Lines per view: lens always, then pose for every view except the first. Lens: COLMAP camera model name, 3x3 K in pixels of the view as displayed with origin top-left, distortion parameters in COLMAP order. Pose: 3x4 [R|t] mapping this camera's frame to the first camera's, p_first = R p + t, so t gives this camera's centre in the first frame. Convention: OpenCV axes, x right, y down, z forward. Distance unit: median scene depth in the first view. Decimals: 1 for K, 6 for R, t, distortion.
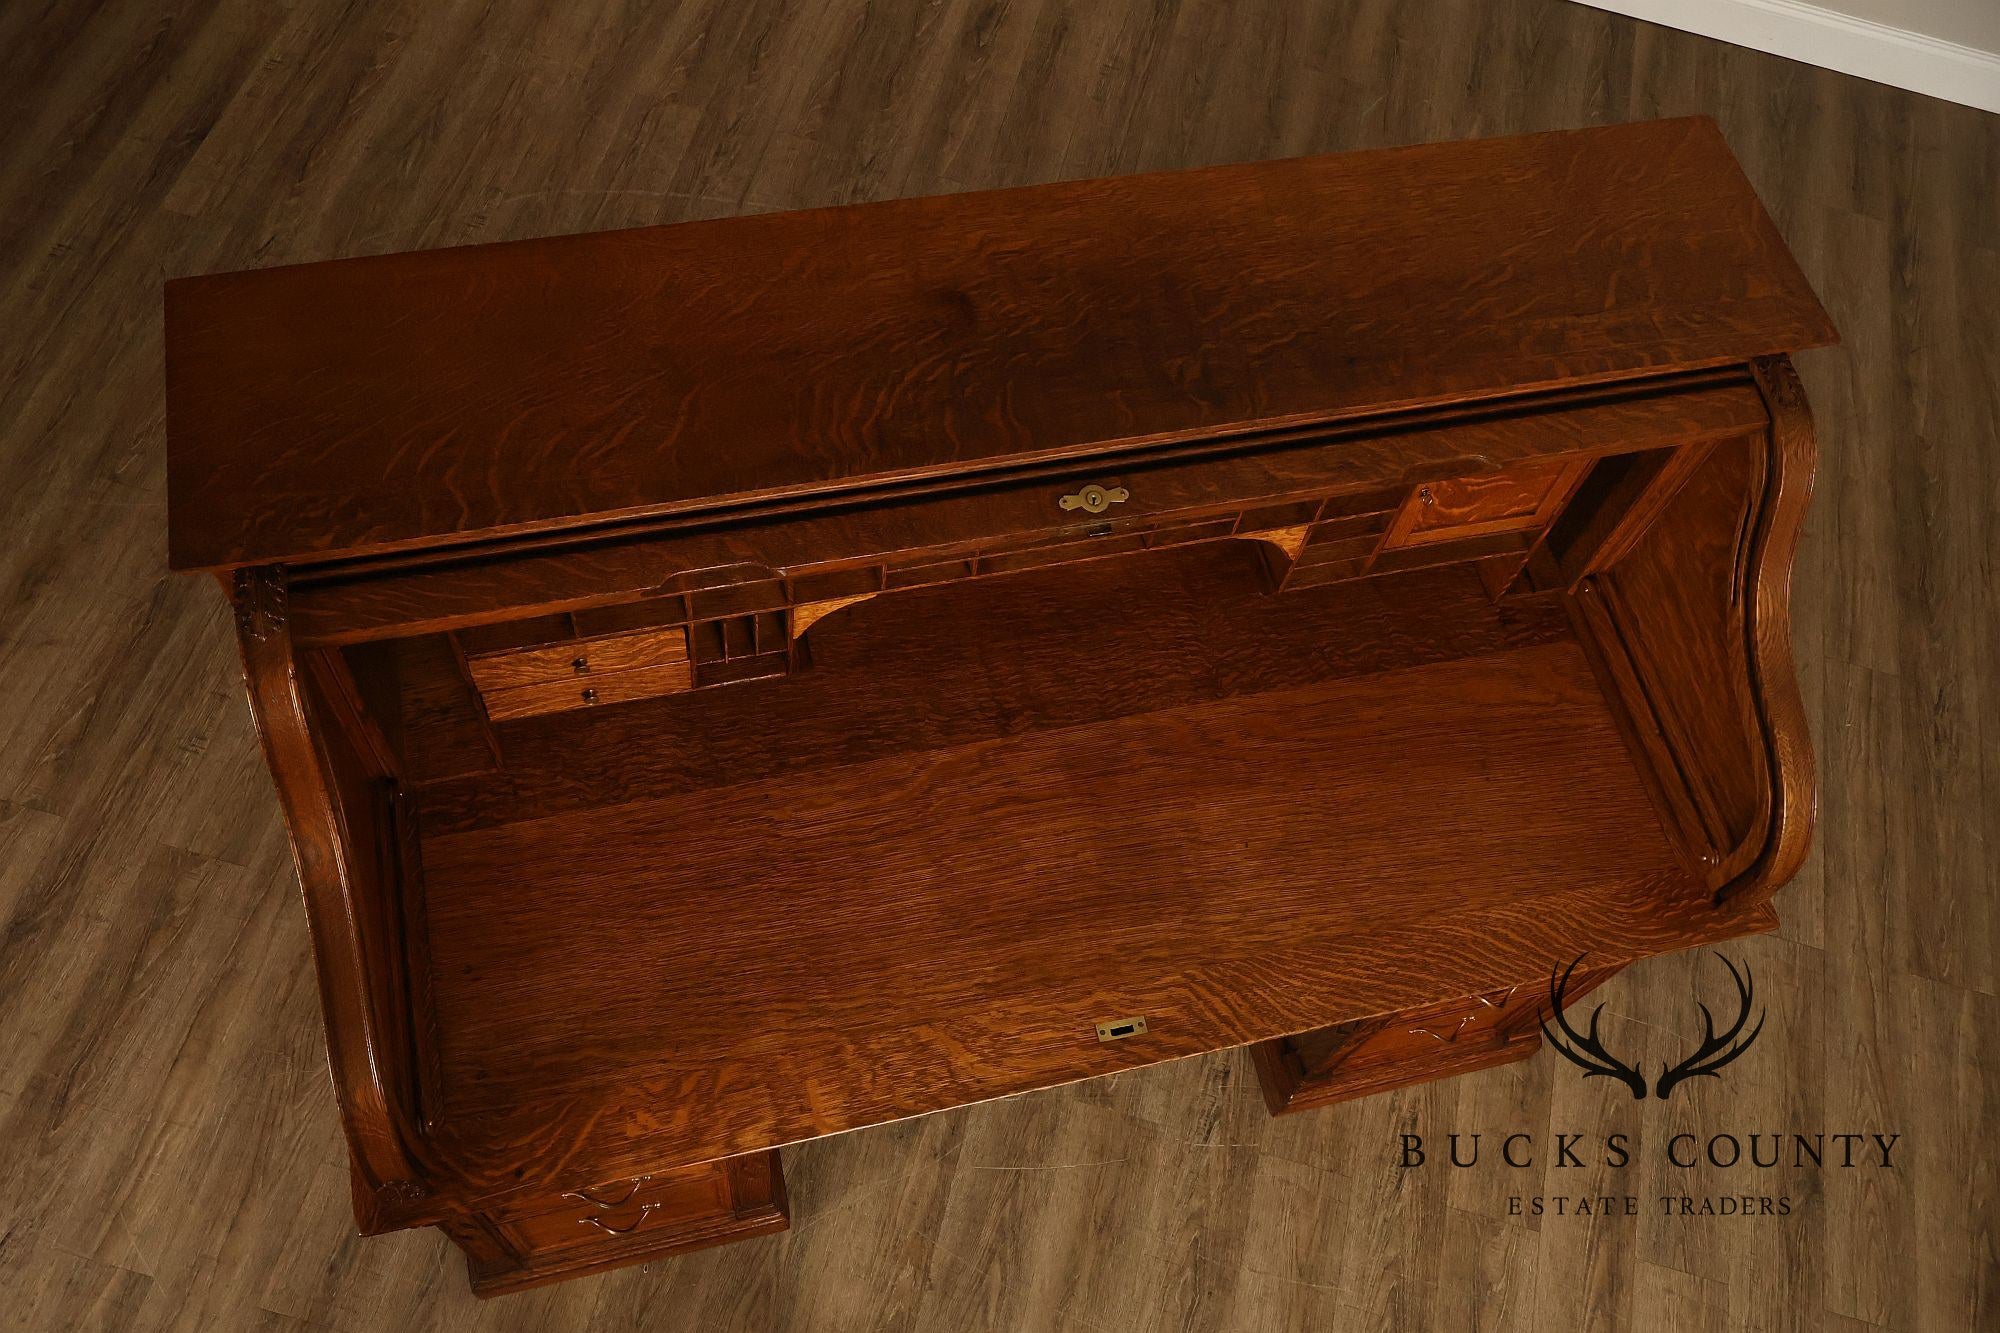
lens RADIAL K [[1668.2, 0, 989.5], [0, 1668.2, 664.7], [0, 0, 1]] dist [-0.007400, 0.006351]
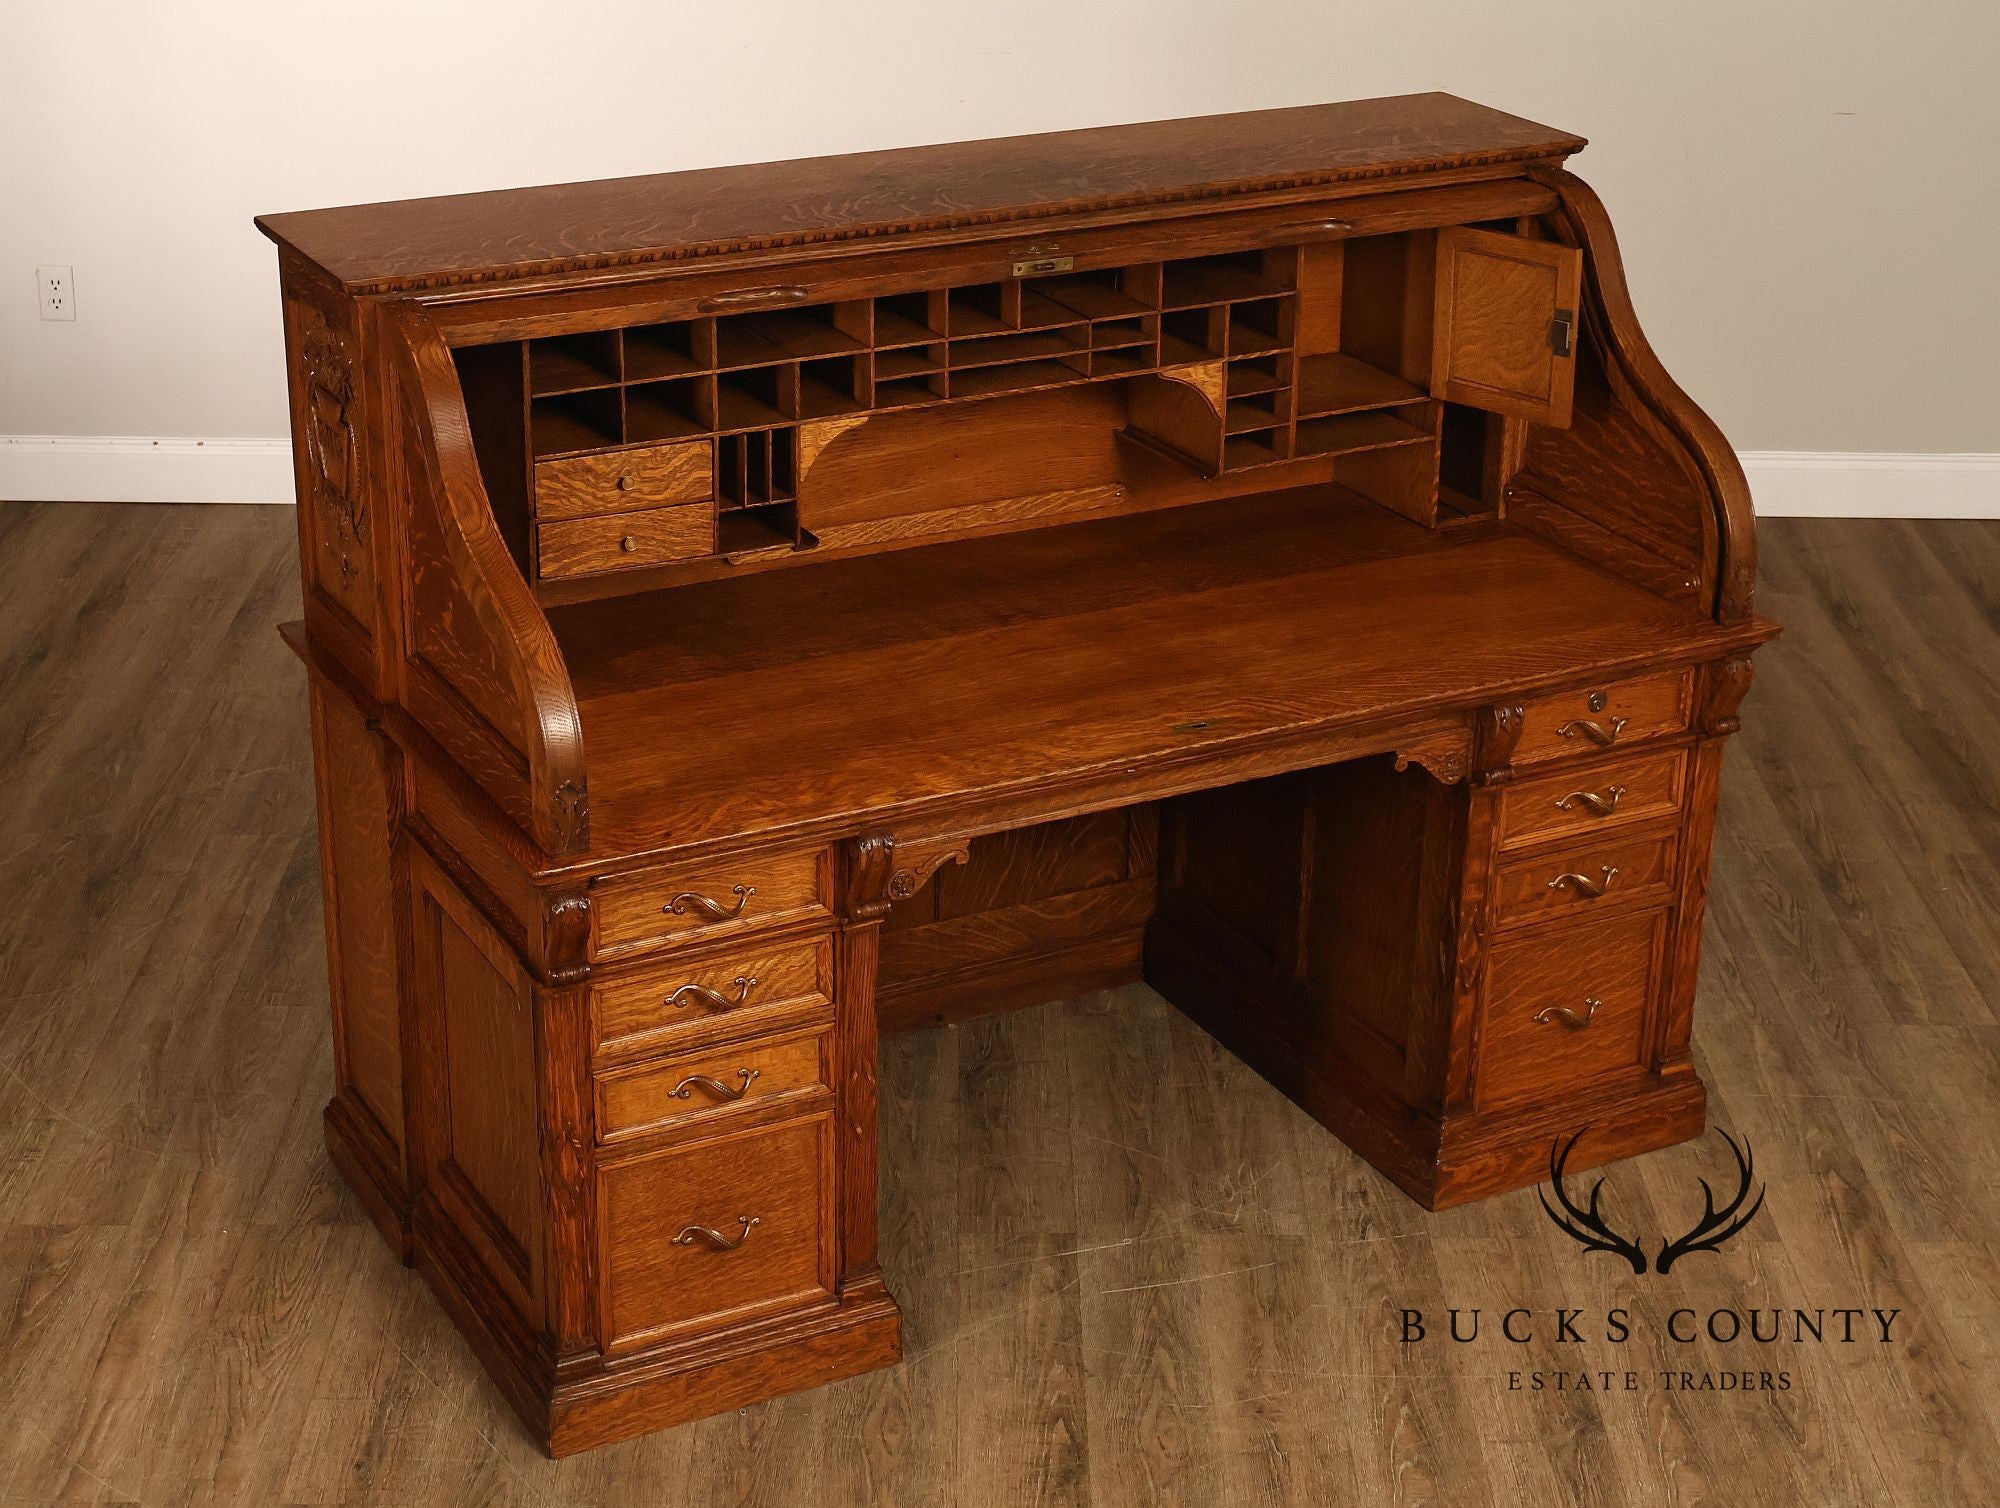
lens RADIAL K [[3400.4, 0, 1005.7], [0, 3400.4, 732.1], [0, 0, 1]] dist [-0.020950, 0.170091]
pose [[0.963781, -0.178955, 0.197739, -0.345250], [0.263160, 0.758429, -0.596265, 1.109952], [-0.043266, 0.626706, 0.778053, -0.476065]]
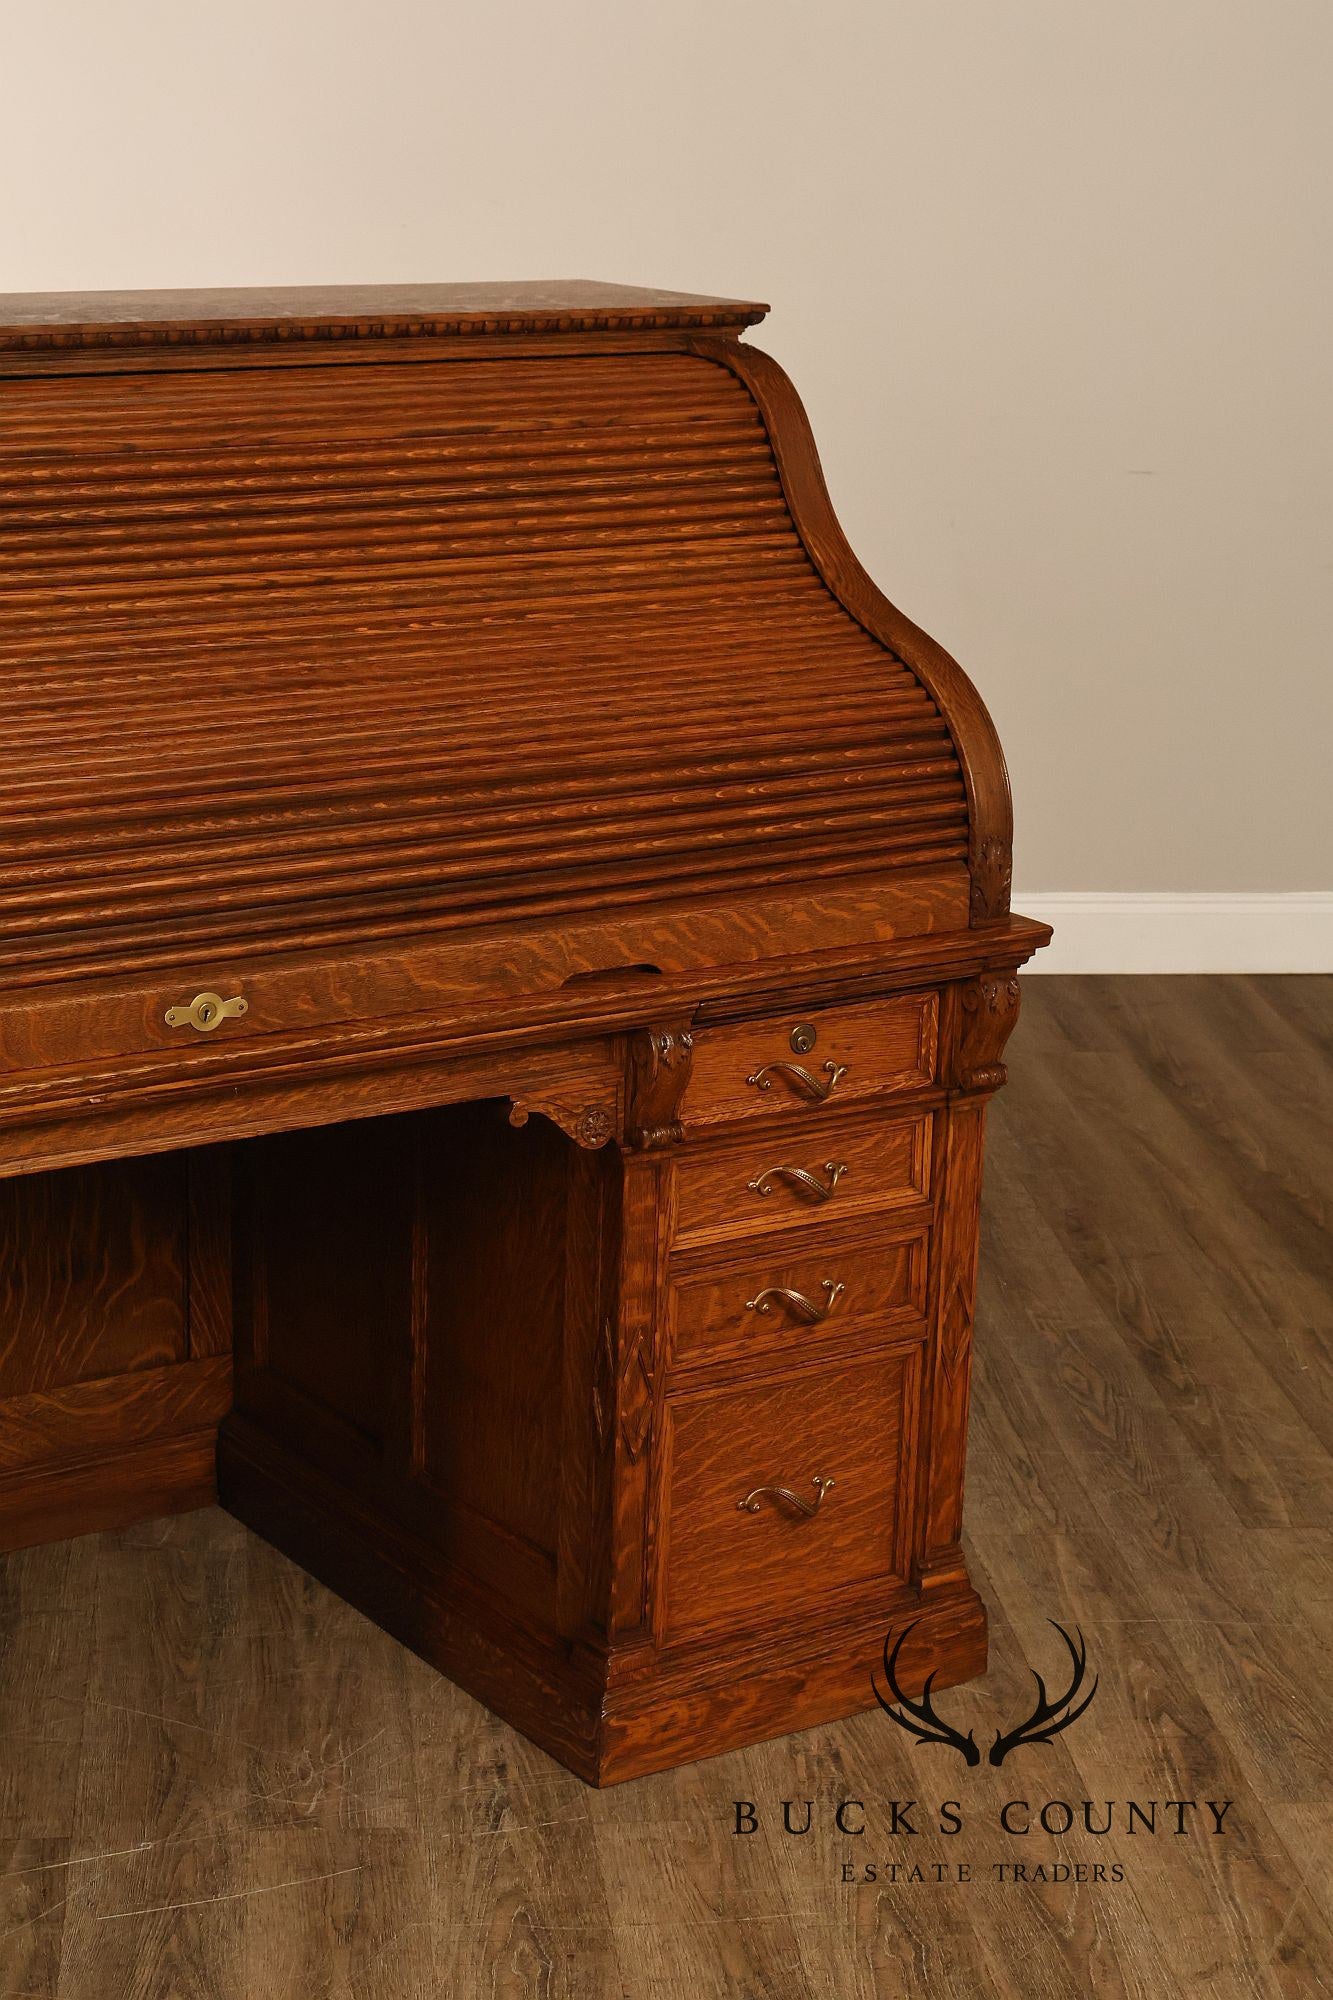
lens RADIAL K [[3642.8, 0, 666.5], [0, 3642.8, 1000.0], [0, 0, 1]] dist [0.006015, -0.040568]
pose [[0.935019, -0.170286, 0.311035, -0.159984], [0.340986, 0.672484, -0.656882, 0.980489], [-0.097308, 0.720255, 0.686851, -0.054458]]
